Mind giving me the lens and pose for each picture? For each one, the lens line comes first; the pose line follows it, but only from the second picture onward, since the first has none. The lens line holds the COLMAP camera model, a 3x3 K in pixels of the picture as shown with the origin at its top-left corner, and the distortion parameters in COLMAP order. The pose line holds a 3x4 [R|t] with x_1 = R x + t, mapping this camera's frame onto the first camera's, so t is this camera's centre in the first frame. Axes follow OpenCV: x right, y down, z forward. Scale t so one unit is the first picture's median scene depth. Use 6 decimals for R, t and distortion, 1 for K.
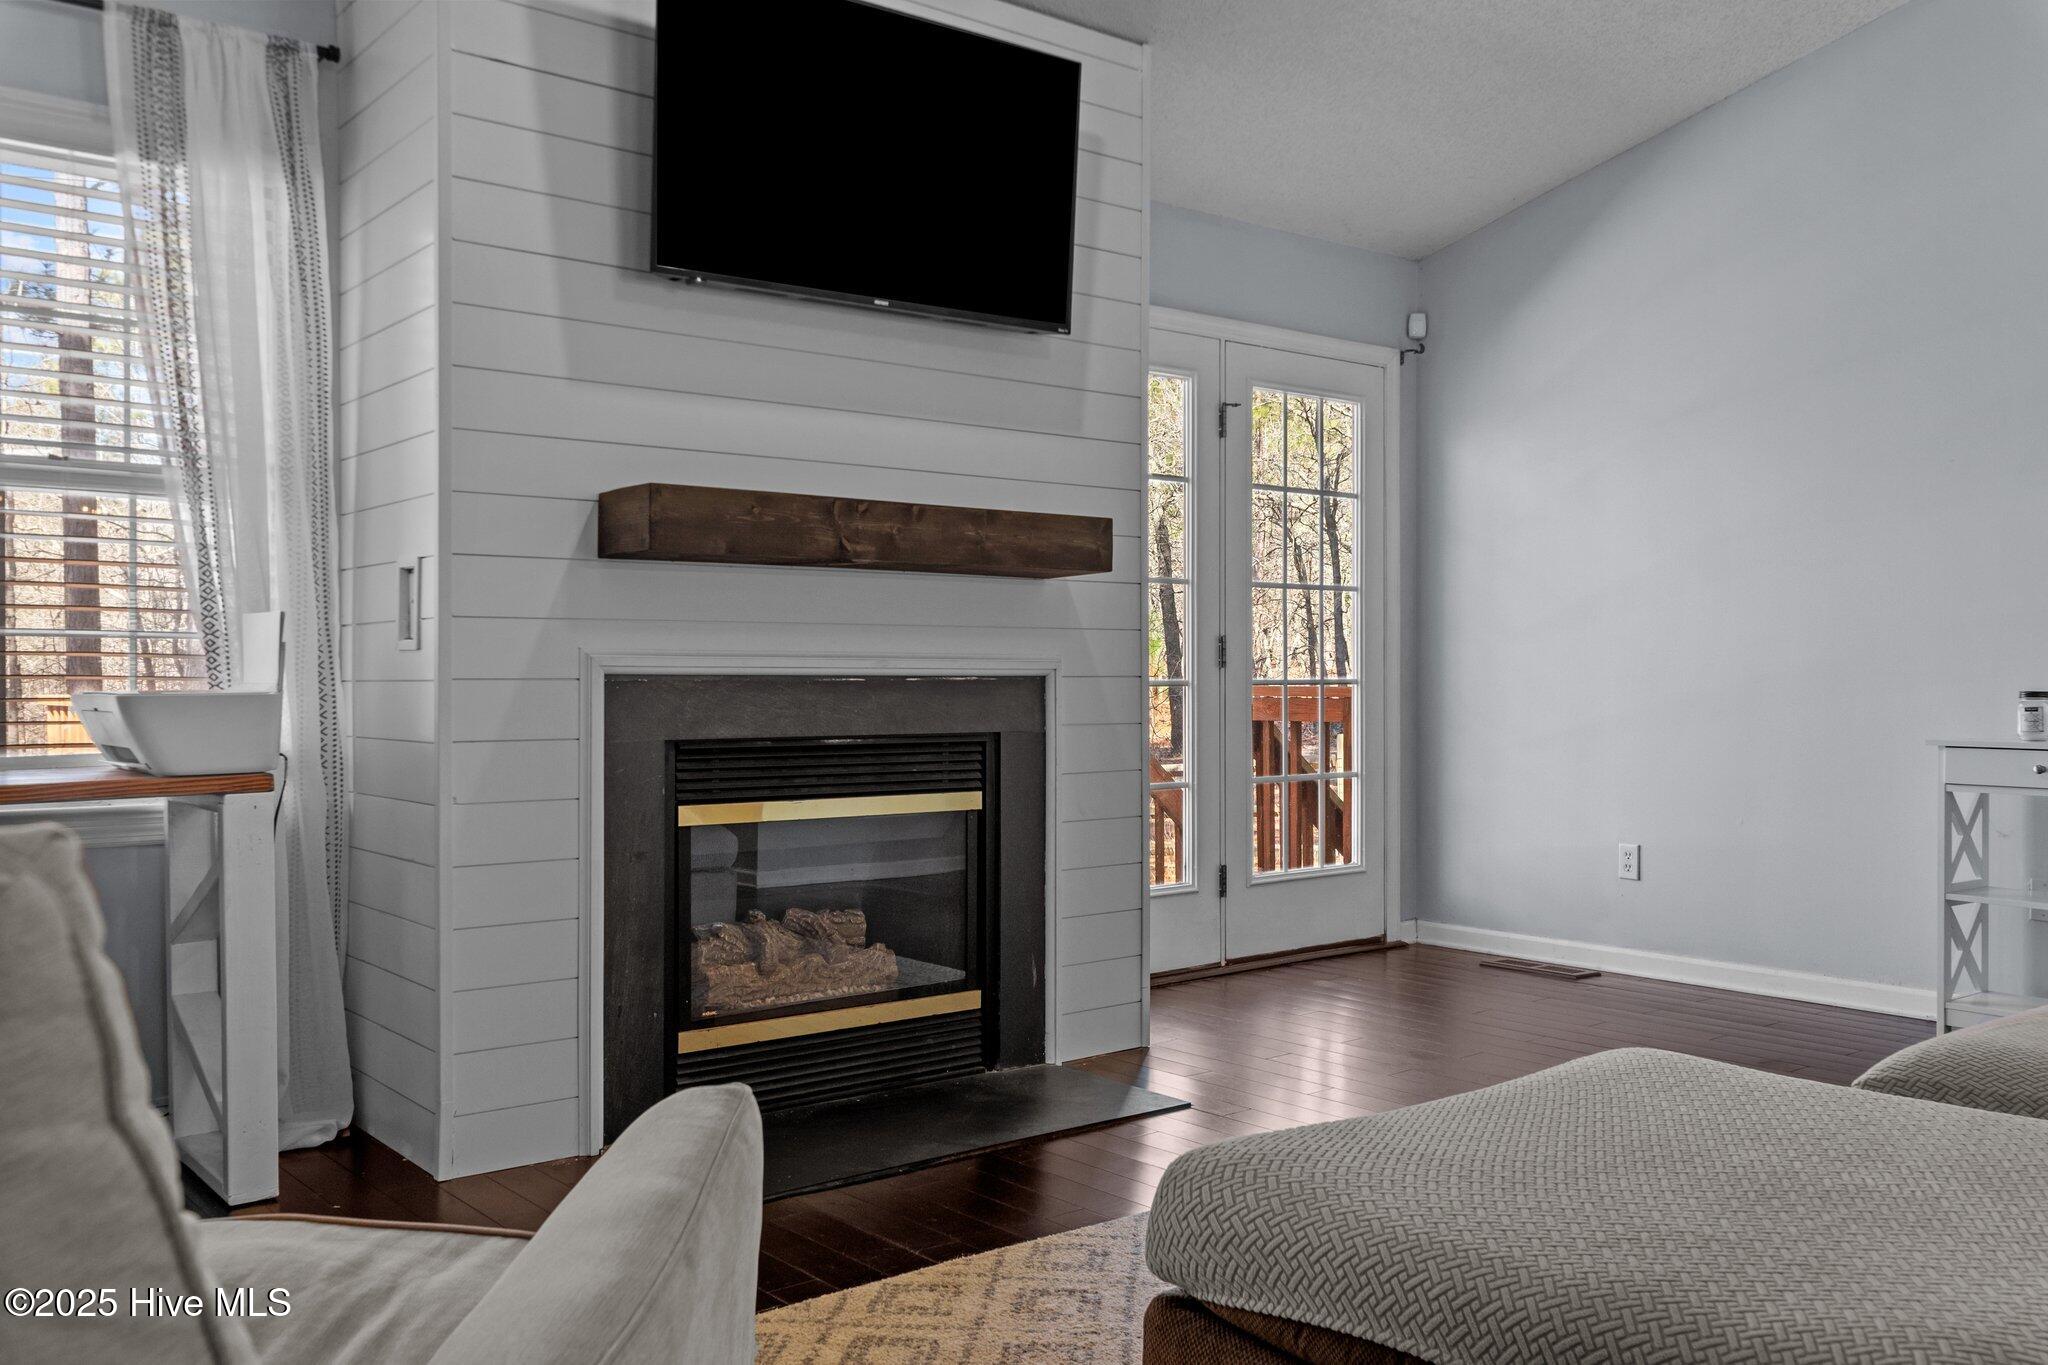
lens RADIAL K [[1725.5, 0, 1016.4], [0, 1725.5, 690.5], [0, 0, 1]] dist [0.004637, -0.004857]
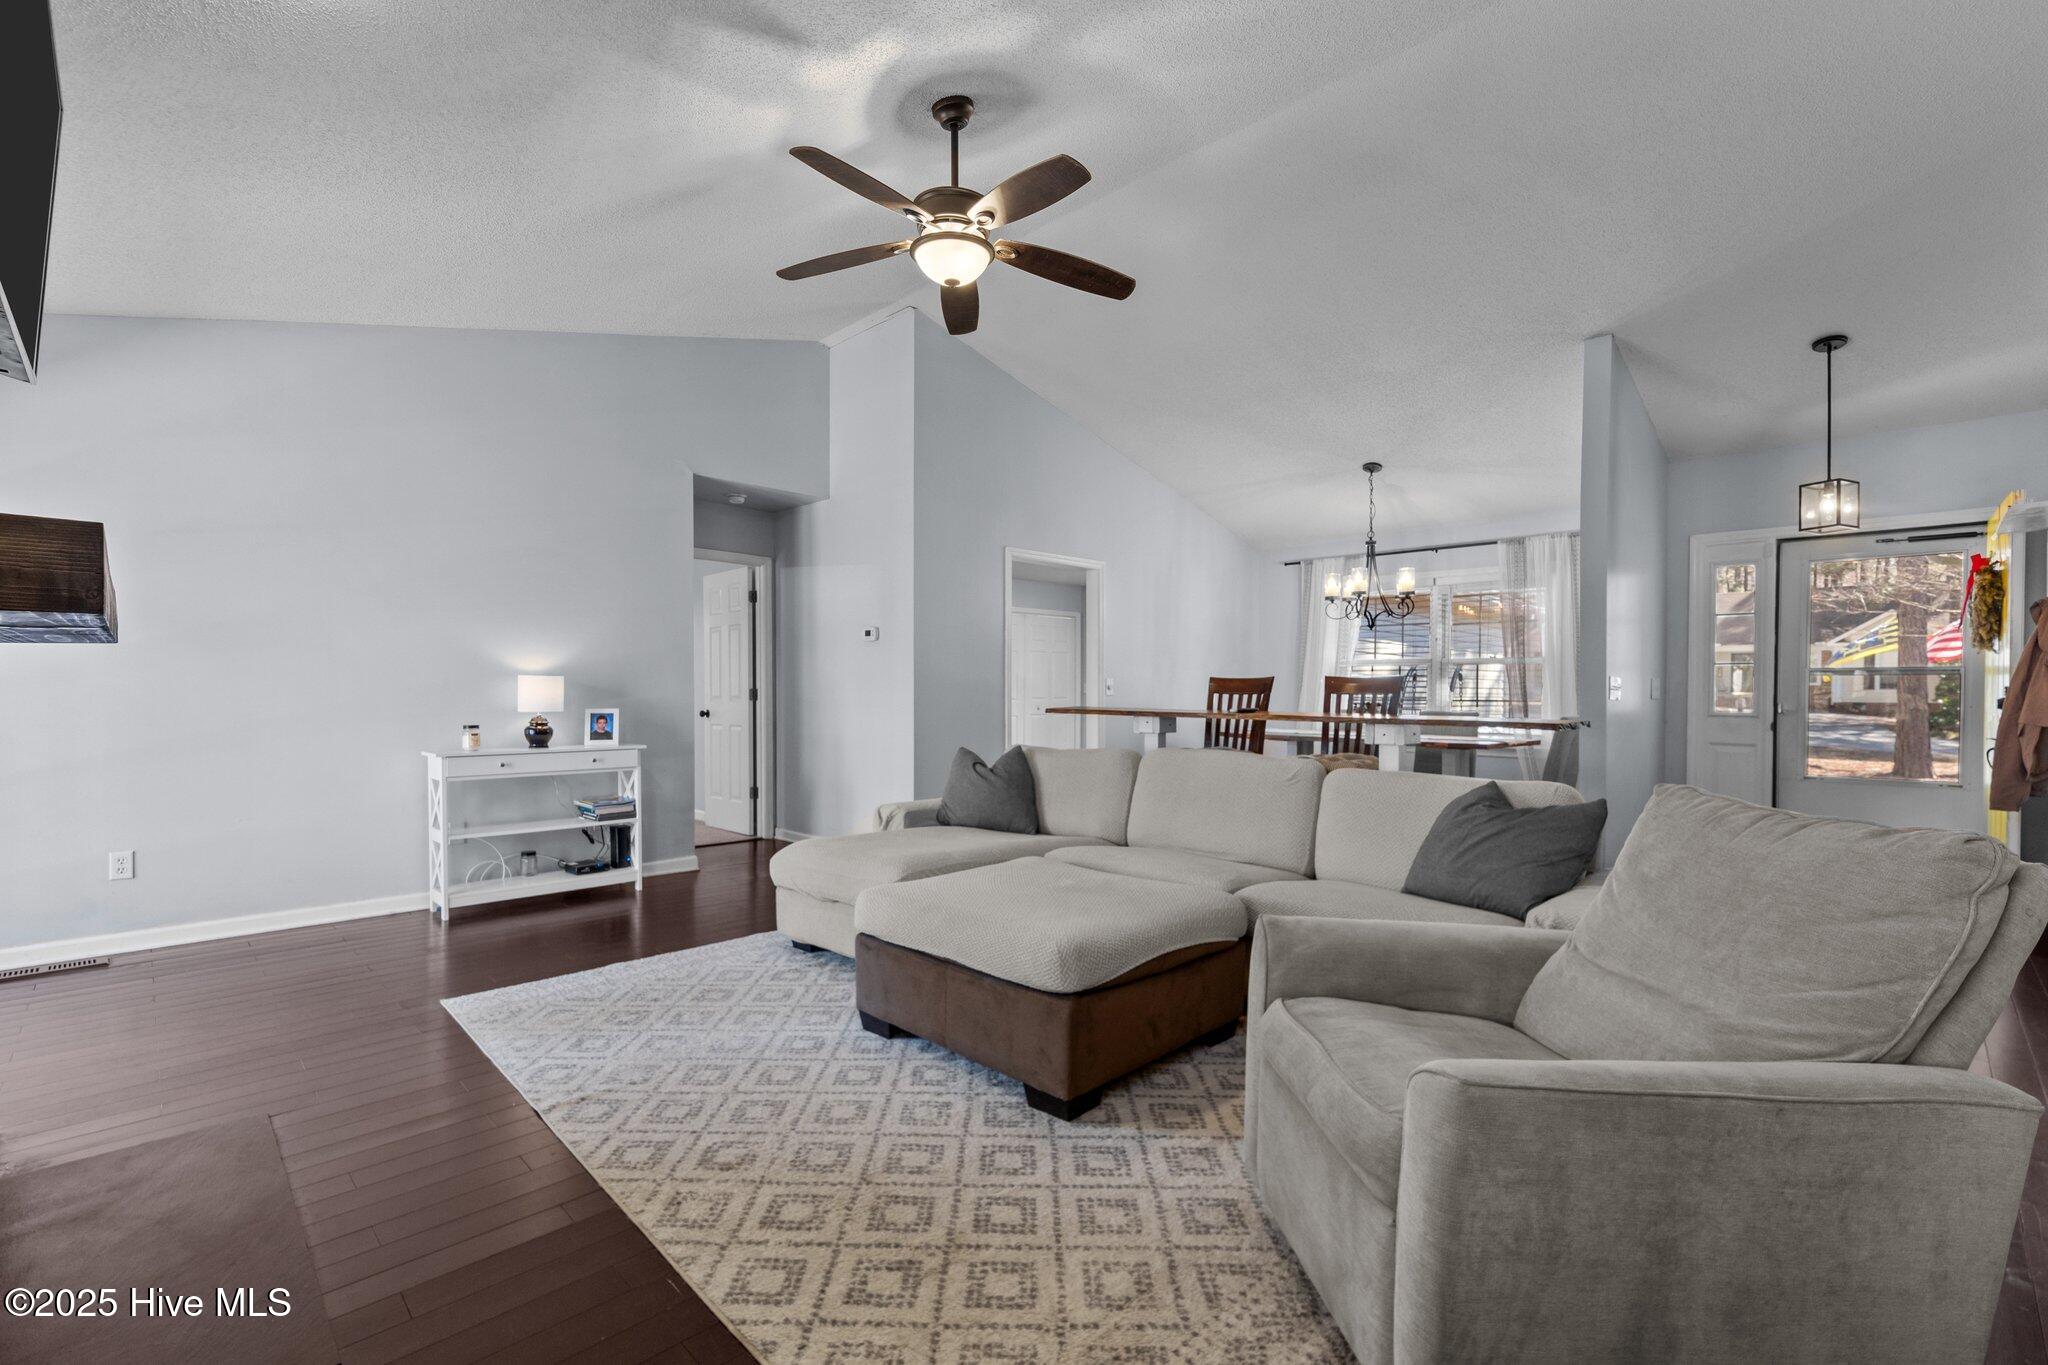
lens RADIAL K [[897.1, 0, 1022.4], [0, 897.1, 701.1], [0, 0, 1]] dist [0.002795, 0.000969]
pose [[-0.095793, -0.011886, 0.995330, -0.573642], [0.007556, 0.999891, 0.012668, -0.042334], [-0.995373, 0.008734, -0.095693, 0.586921]]
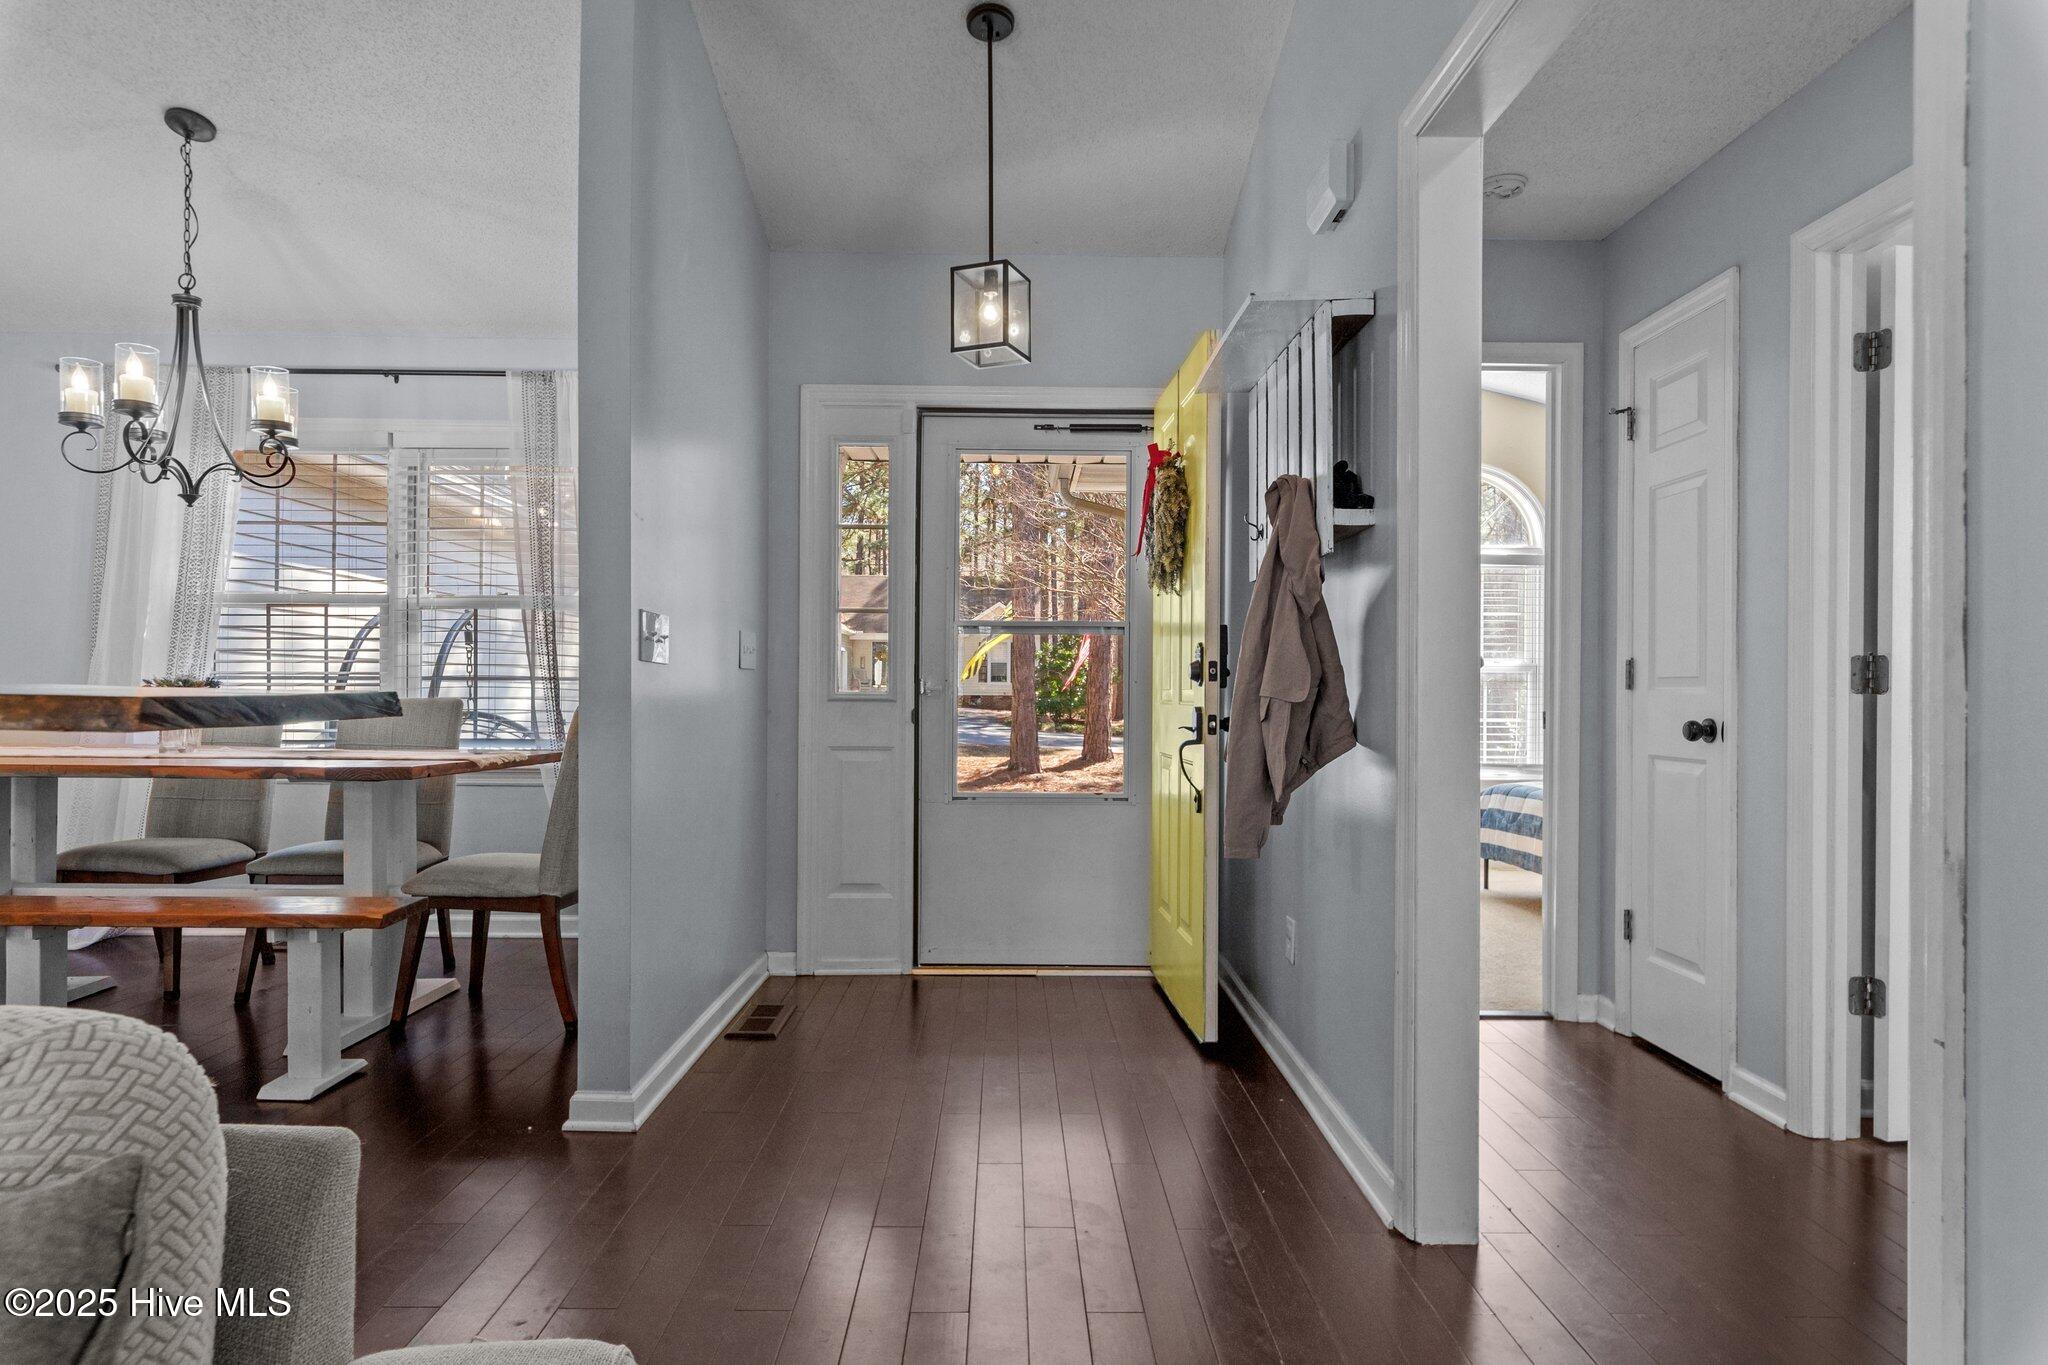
lens RADIAL K [[1182.3, 0, 1024.0], [0, 1182.3, 682.5], [0, 0, 1]] dist [0.000610, -0.000139]
pose [[-0.776784, -0.000141, 0.629767, -0.046473], [0.001725, 0.999996, 0.002352, -0.008572], [-0.629765, 0.002913, -0.776780, 0.062484]]
